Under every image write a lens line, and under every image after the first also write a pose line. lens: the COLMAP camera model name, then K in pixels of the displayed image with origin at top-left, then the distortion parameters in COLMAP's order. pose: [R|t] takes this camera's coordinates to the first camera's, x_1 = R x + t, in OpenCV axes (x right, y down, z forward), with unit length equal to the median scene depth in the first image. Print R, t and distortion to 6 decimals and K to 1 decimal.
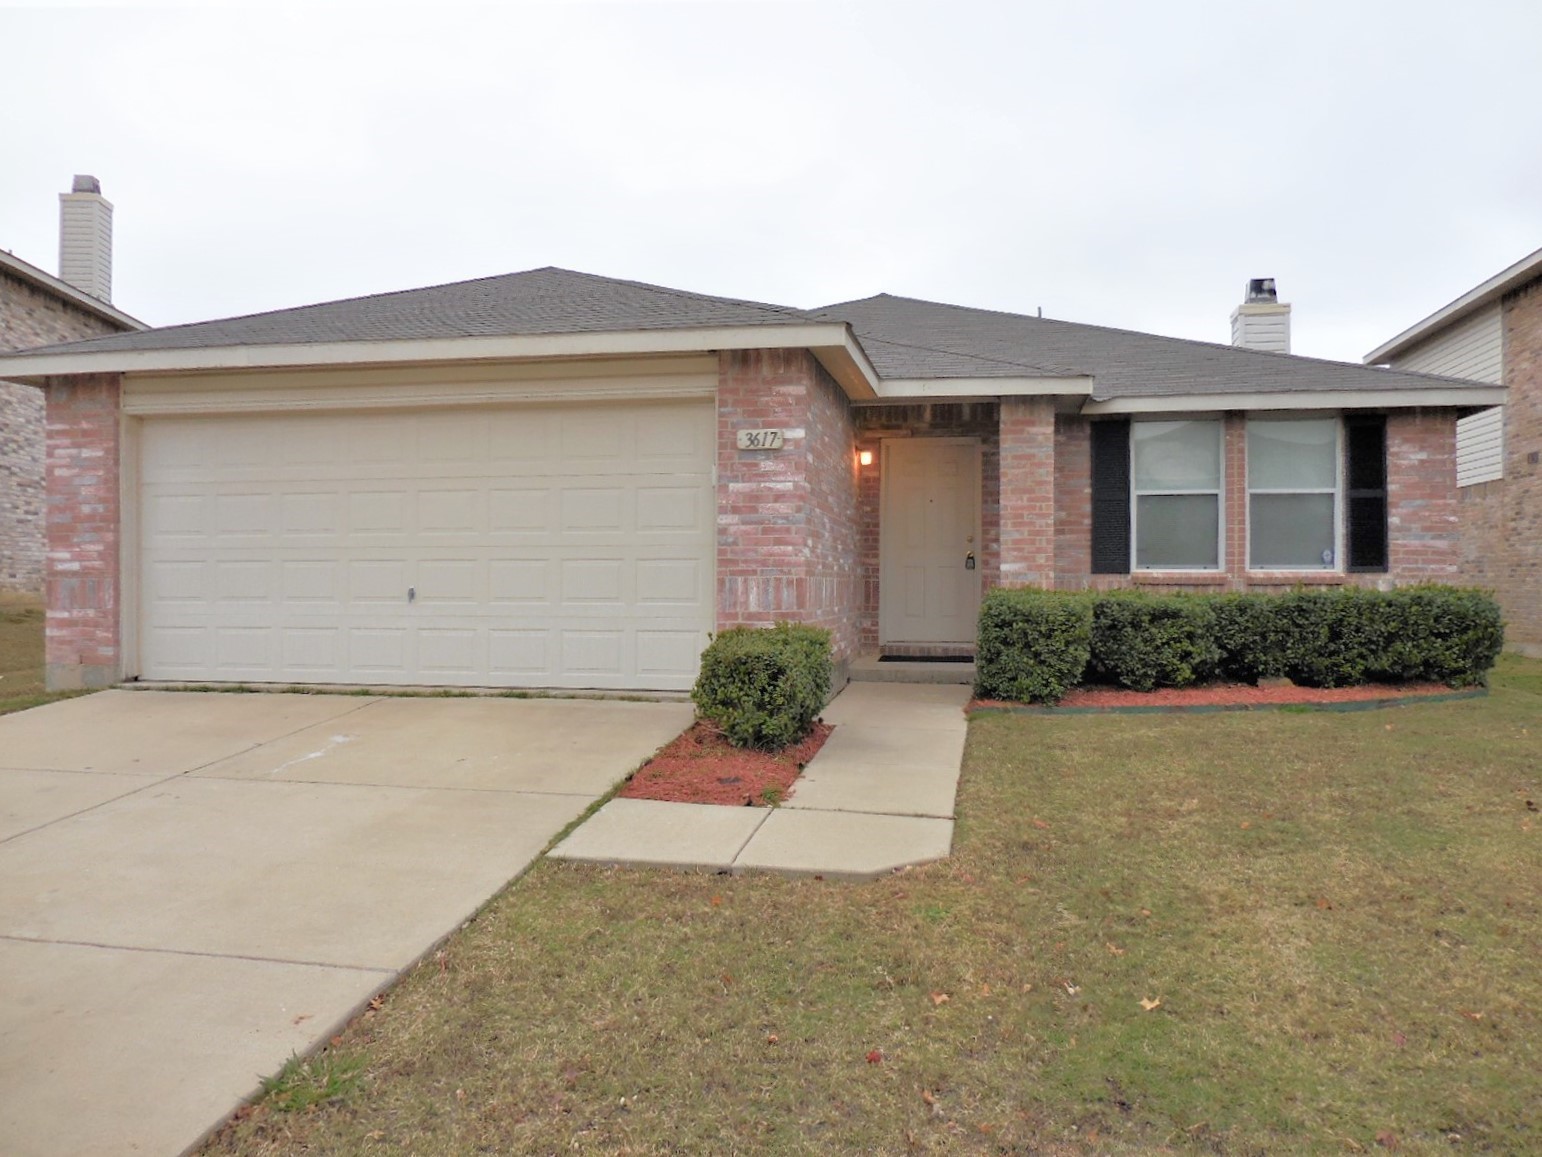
lens RADIAL K [[1137.5, 0, 768.5], [0, 1137.5, 584.9], [0, 0, 1]] dist [-0.012067, -0.004630]
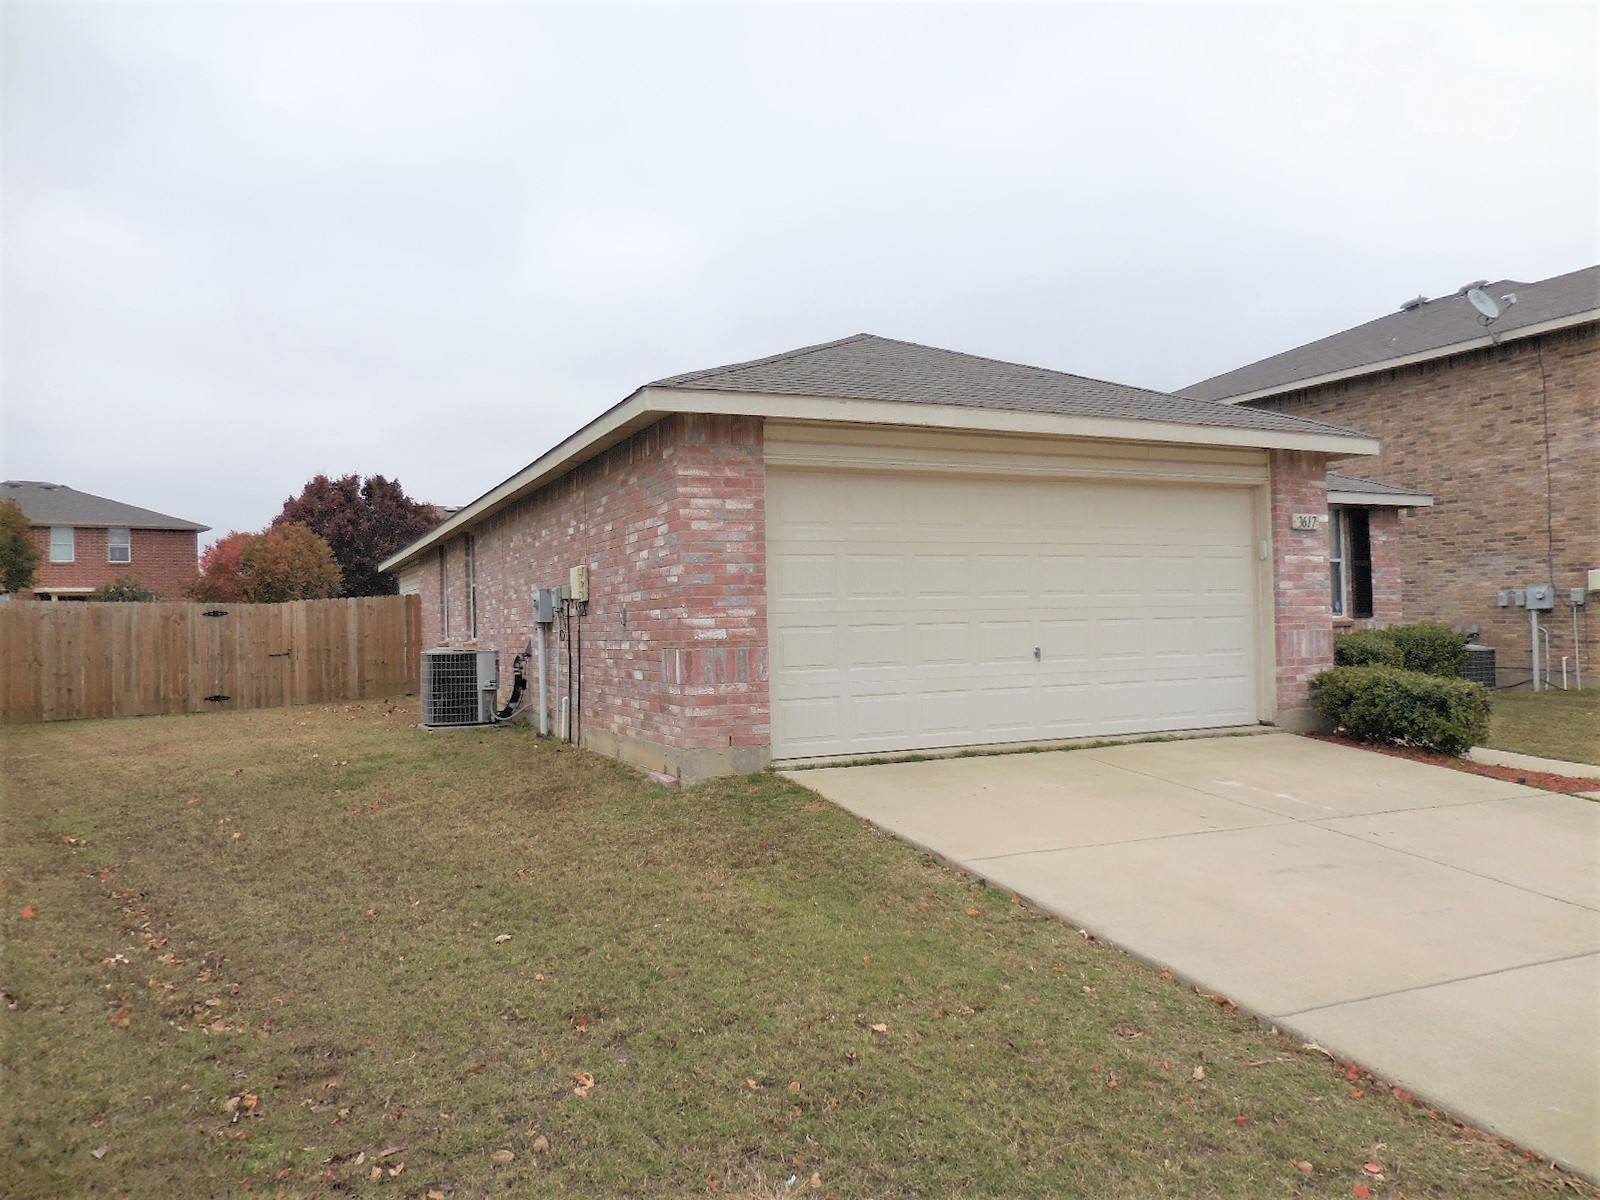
lens RADIAL K [[1180.3, 0, 794.7], [0, 1180.3, 593.6], [0, 0, 1]] dist [-0.012067, -0.004630]
pose [[0.817791, -0.003096, 0.575508, -1.090055], [0.020266, 0.999520, -0.023420, -0.025330], [-0.575159, 0.030815, 0.817461, 0.226702]]
